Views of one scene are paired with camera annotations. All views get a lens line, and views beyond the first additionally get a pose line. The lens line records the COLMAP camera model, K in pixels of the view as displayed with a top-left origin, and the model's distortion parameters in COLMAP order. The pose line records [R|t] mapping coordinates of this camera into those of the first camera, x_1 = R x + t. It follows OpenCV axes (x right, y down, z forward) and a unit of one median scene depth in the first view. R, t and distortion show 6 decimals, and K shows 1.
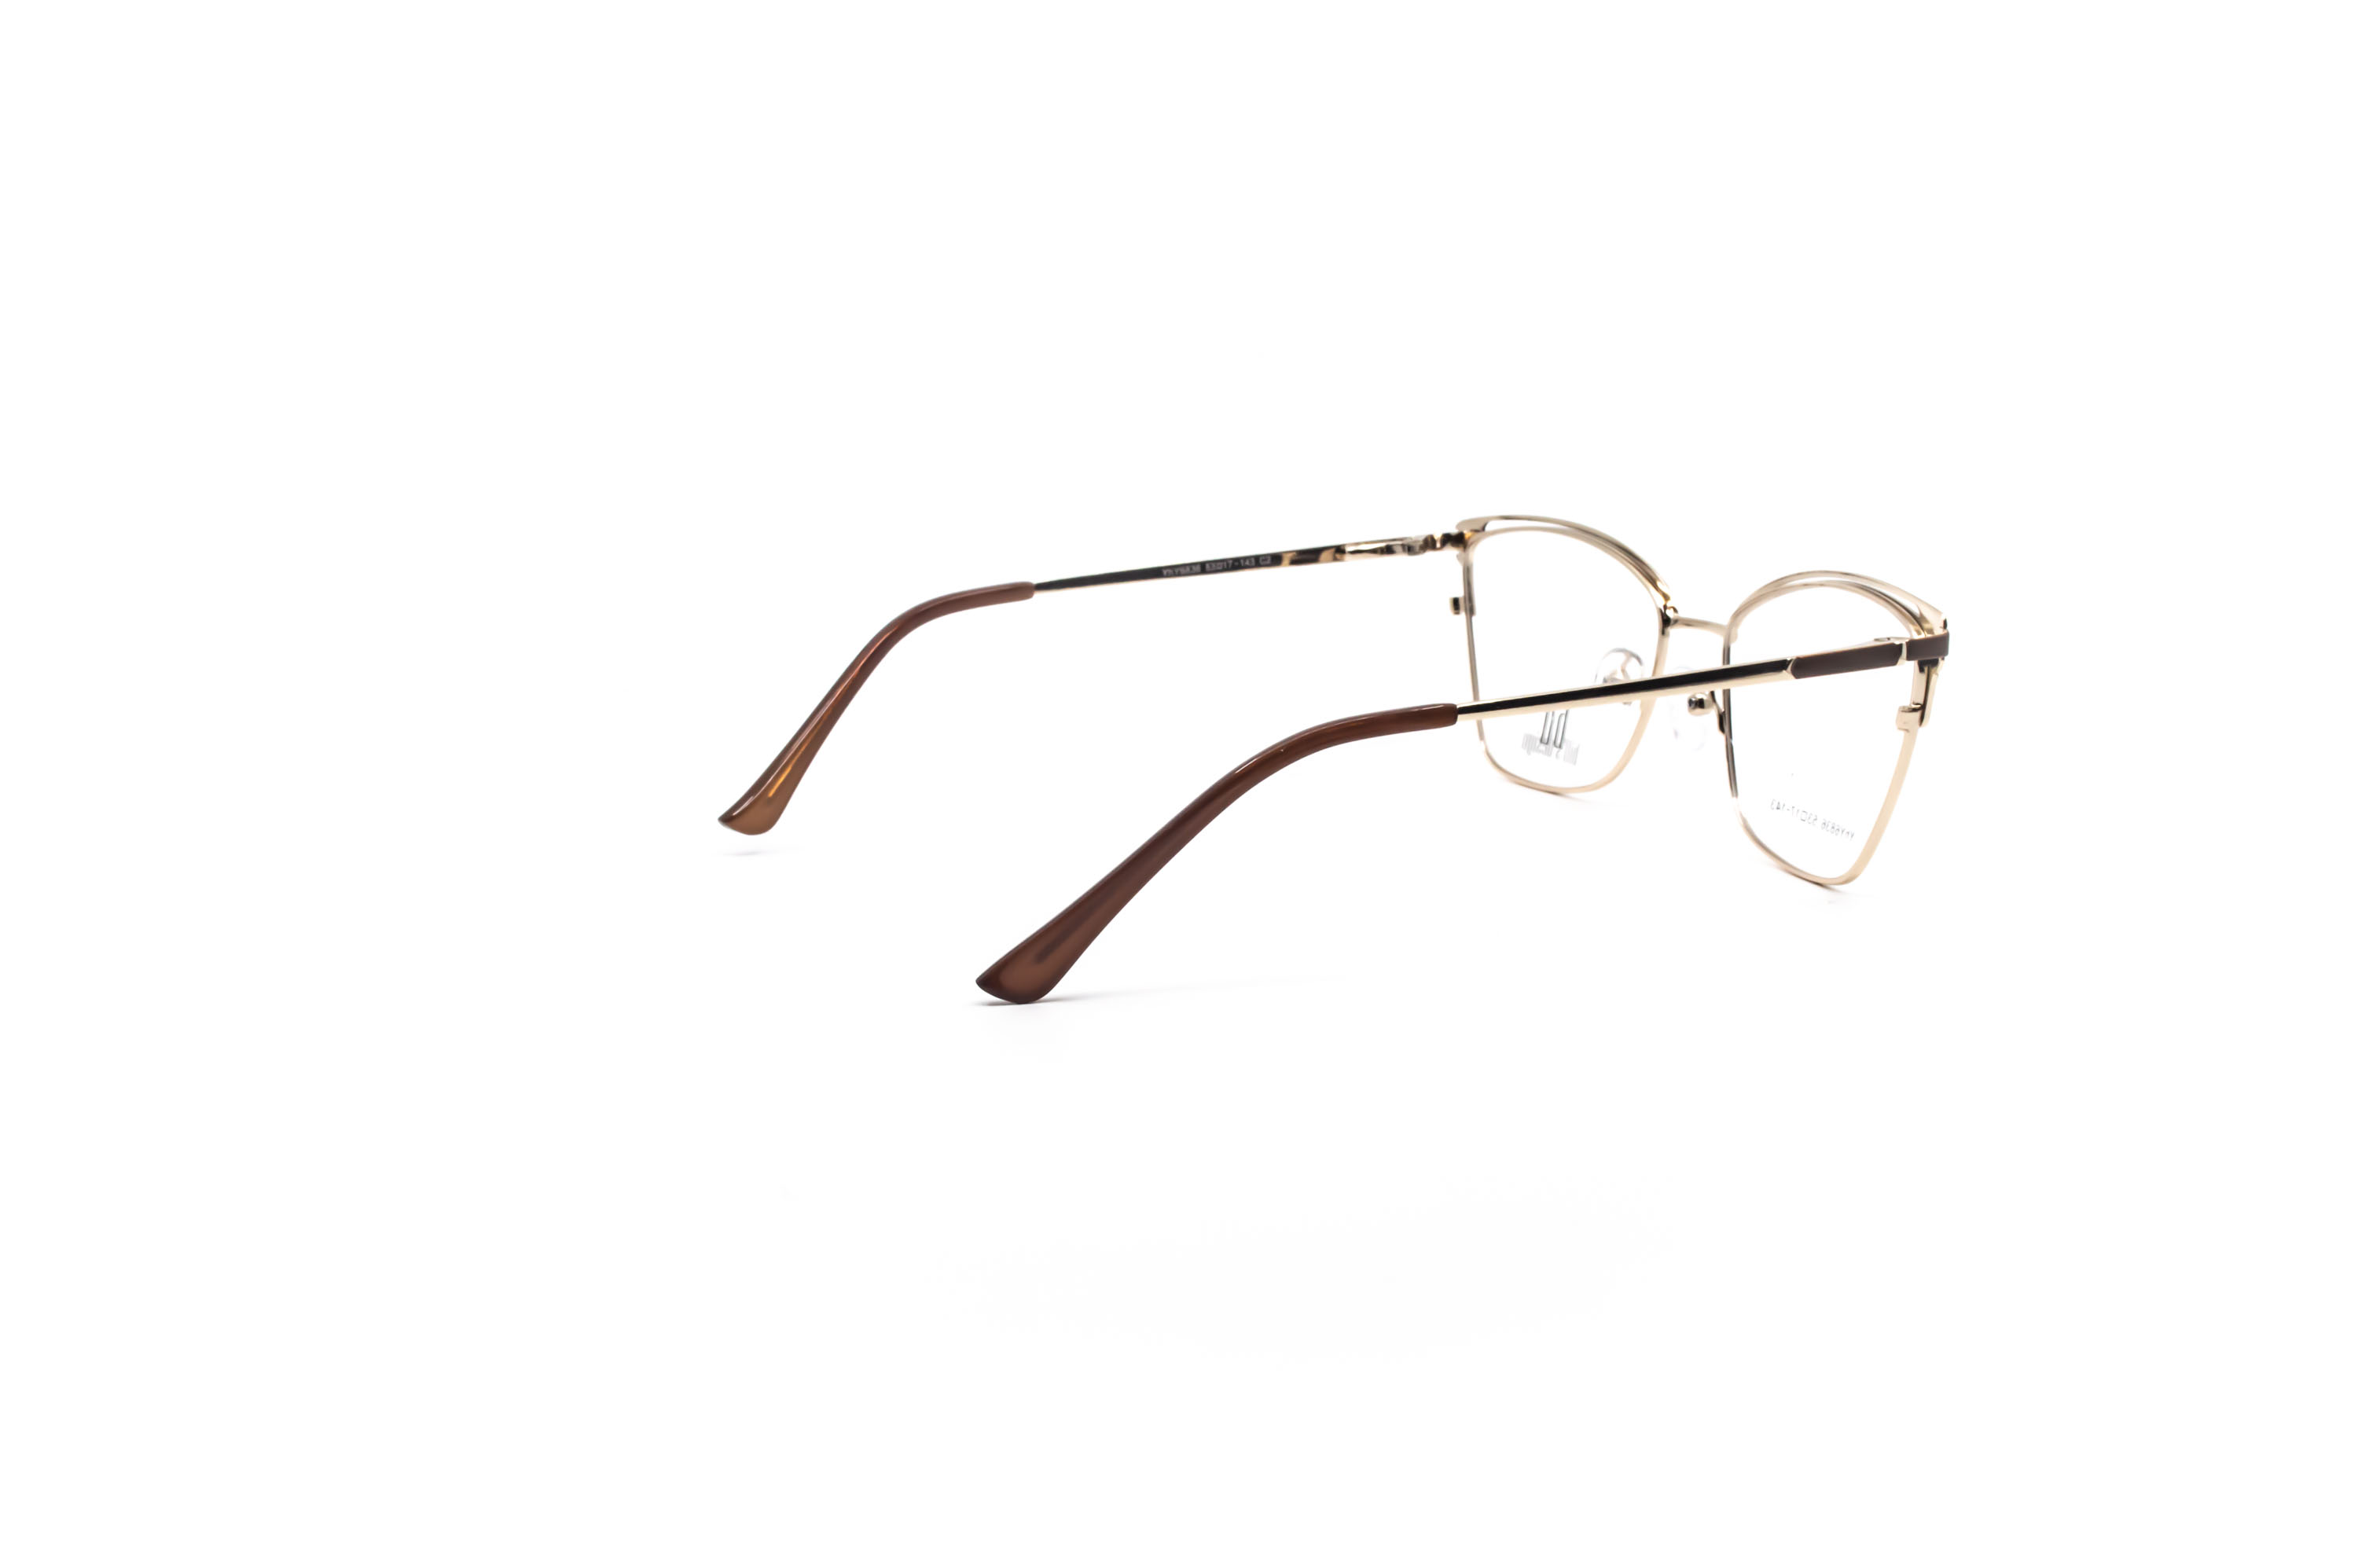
lens RADIAL K [[3051.2, 0, 1179.0], [0, 3051.2, 784.0], [0, 0, 1]] dist [-0.011552, 0.007323]
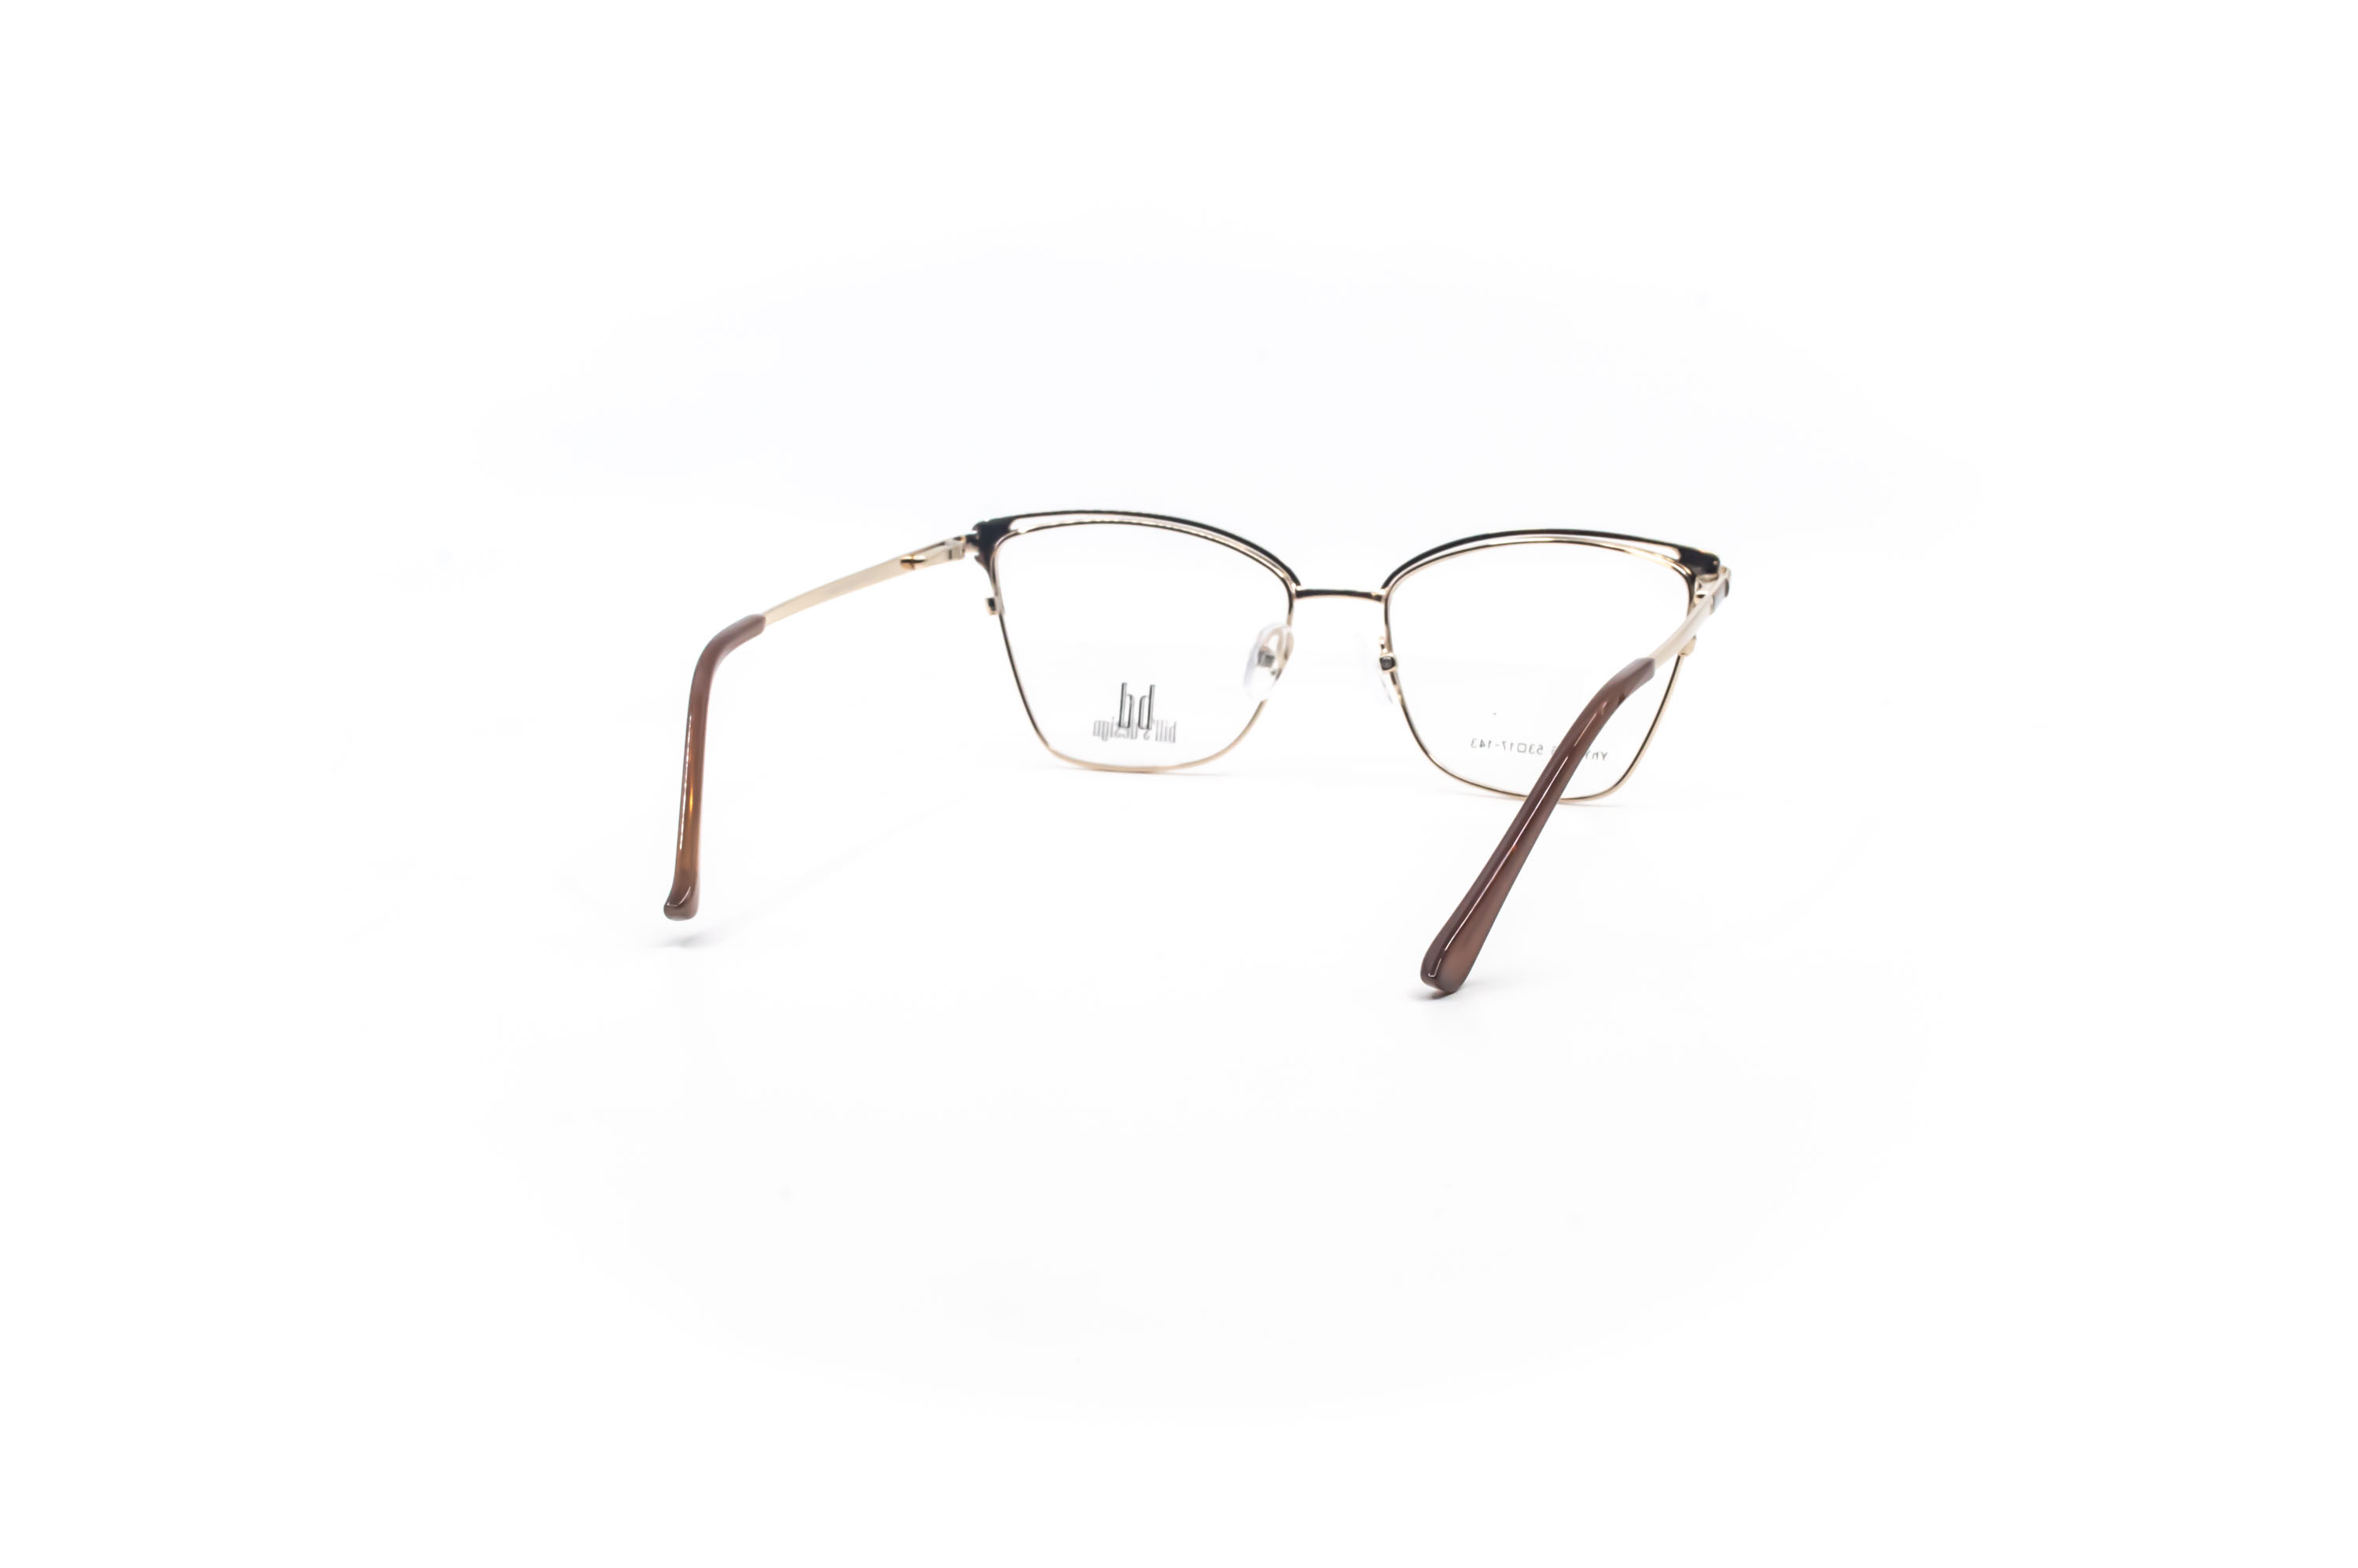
lens RADIAL K [[3051.2, 0, 1179.0], [0, 3051.2, 784.0], [0, 0, 1]] dist [-0.011552, 0.007323]
pose [[0.701938, -0.128960, 0.700465, -0.628101], [0.132591, 0.989940, 0.049385, -0.045357], [-0.699787, 0.058210, 0.711976, 0.262648]]
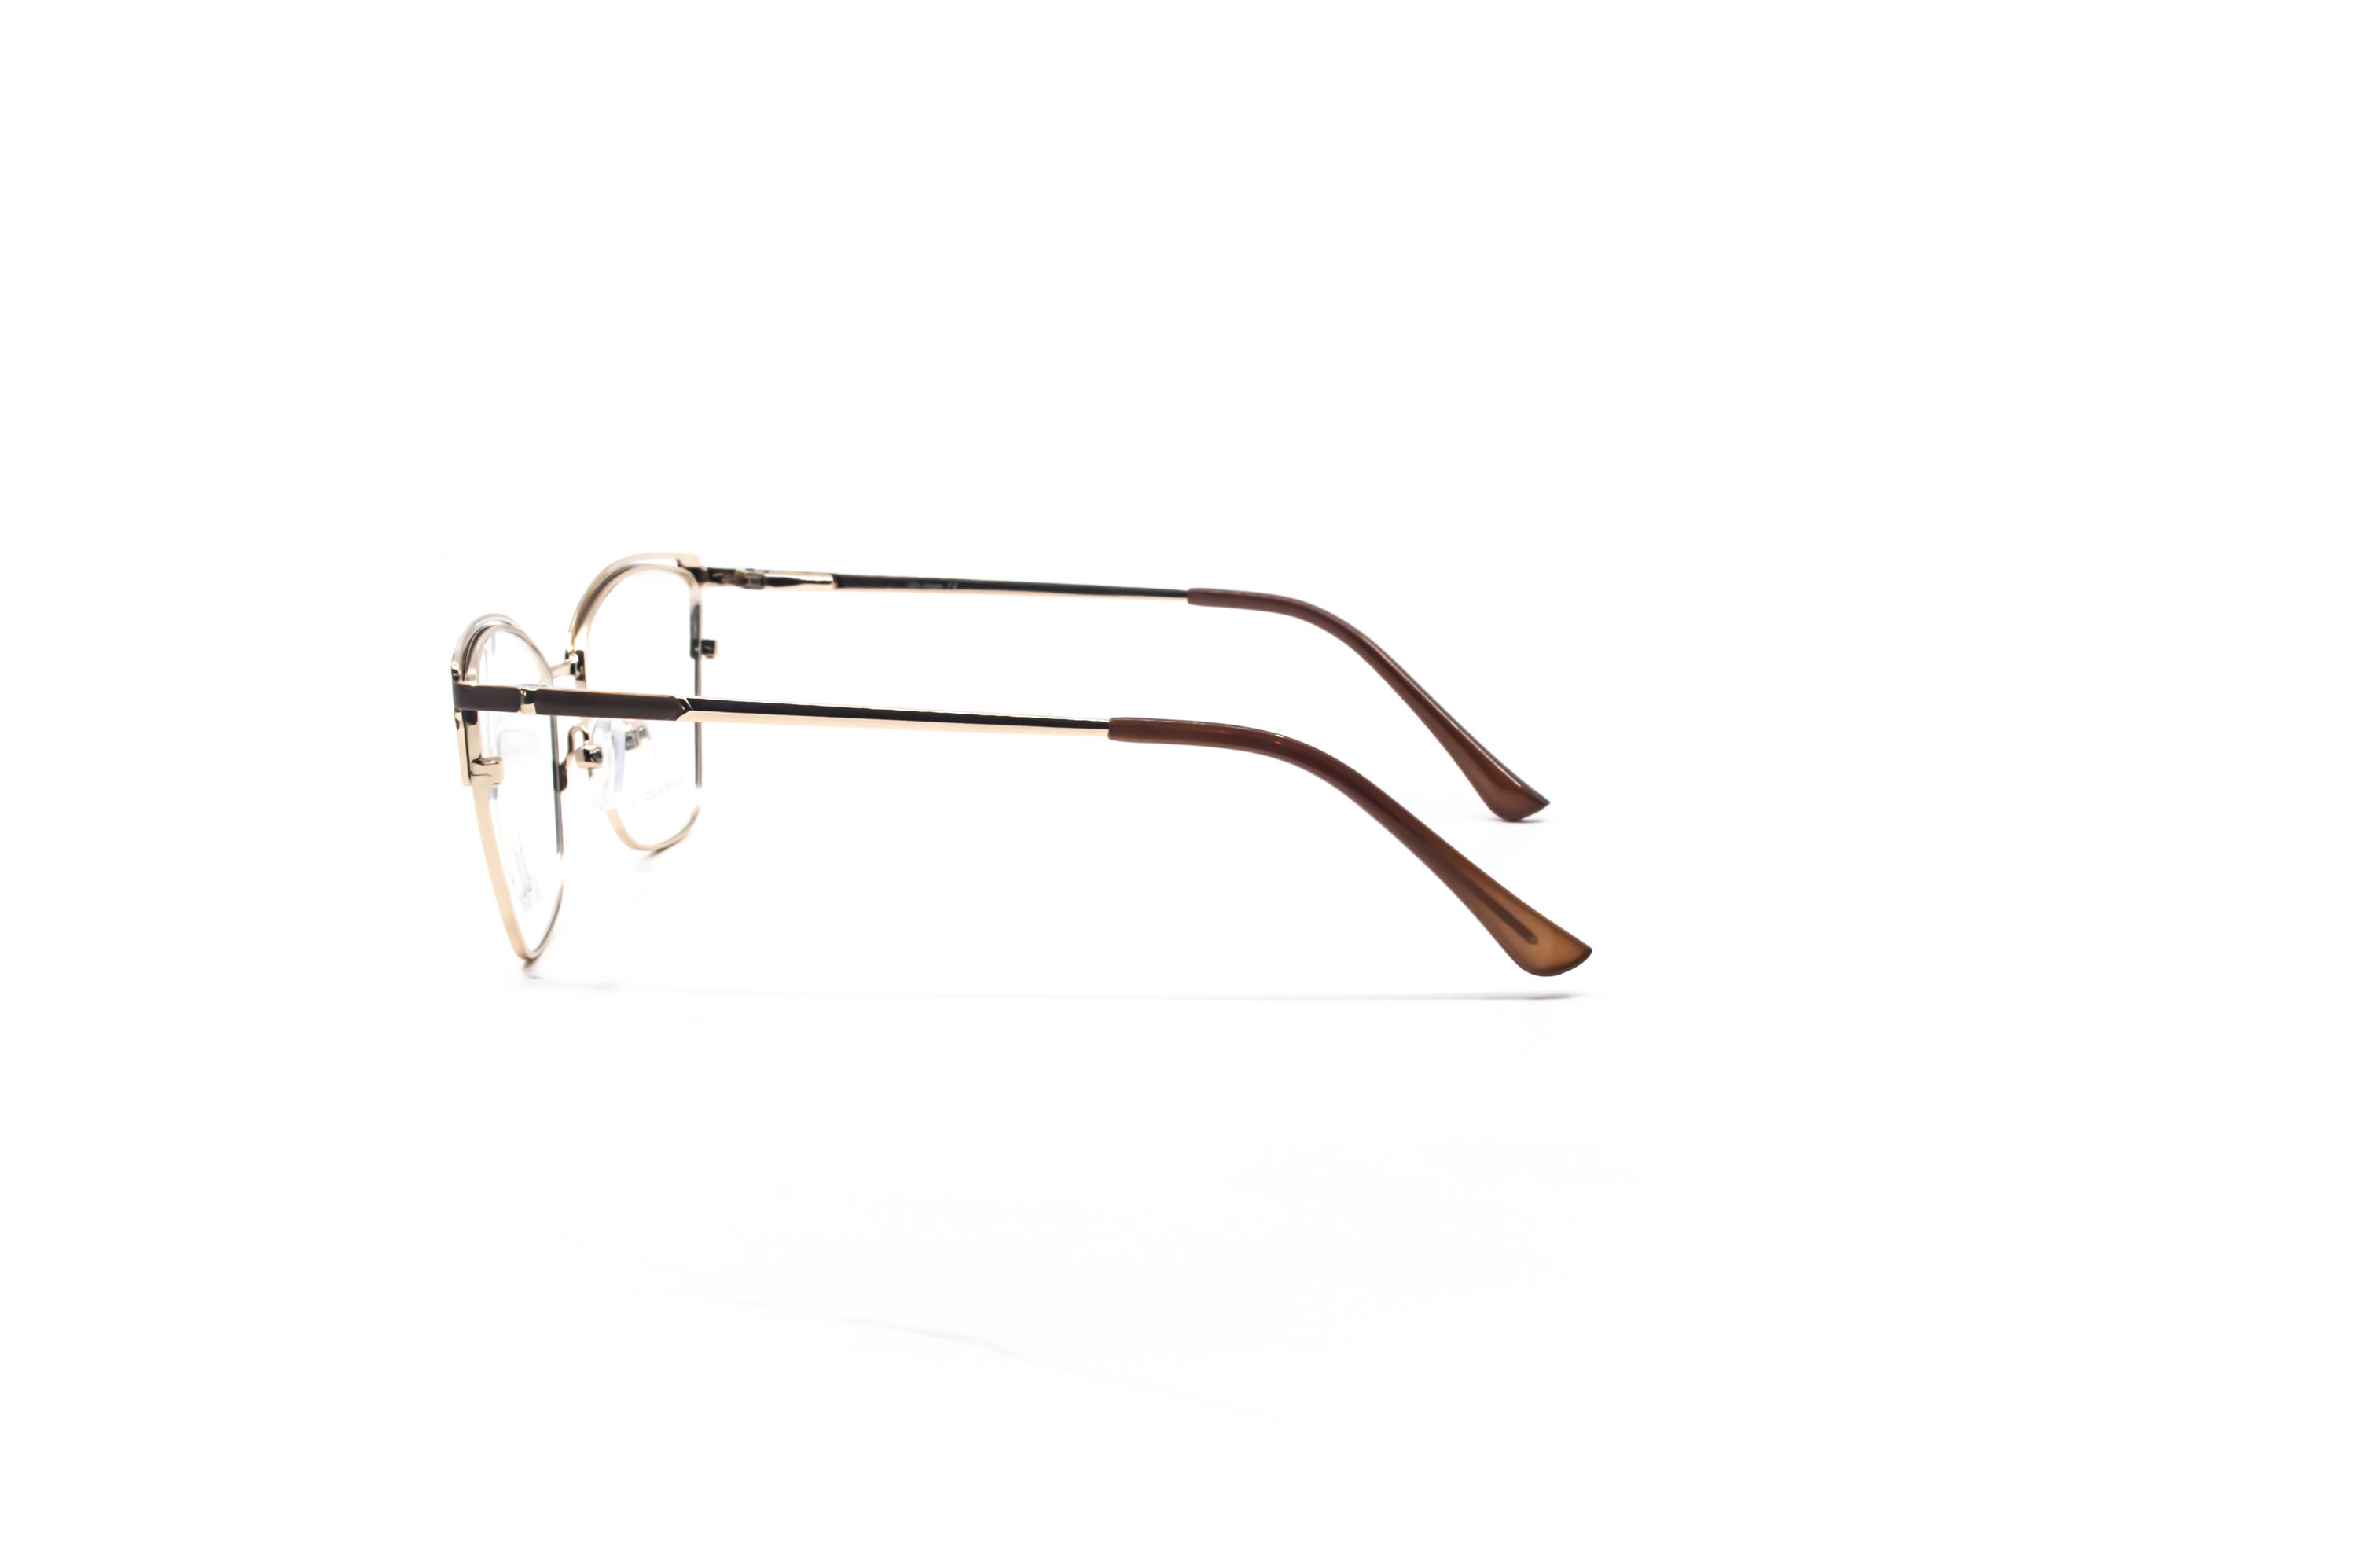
lens RADIAL K [[3051.2, 0, 1179.0], [0, 3051.2, 784.0], [0, 0, 1]] dist [-0.011552, 0.007323]
pose [[-0.872680, -0.078007, 0.482021, -0.423352], [0.101732, 0.936448, 0.335731, -0.301376], [-0.477577, 0.342023, -0.809284, 1.625550]]
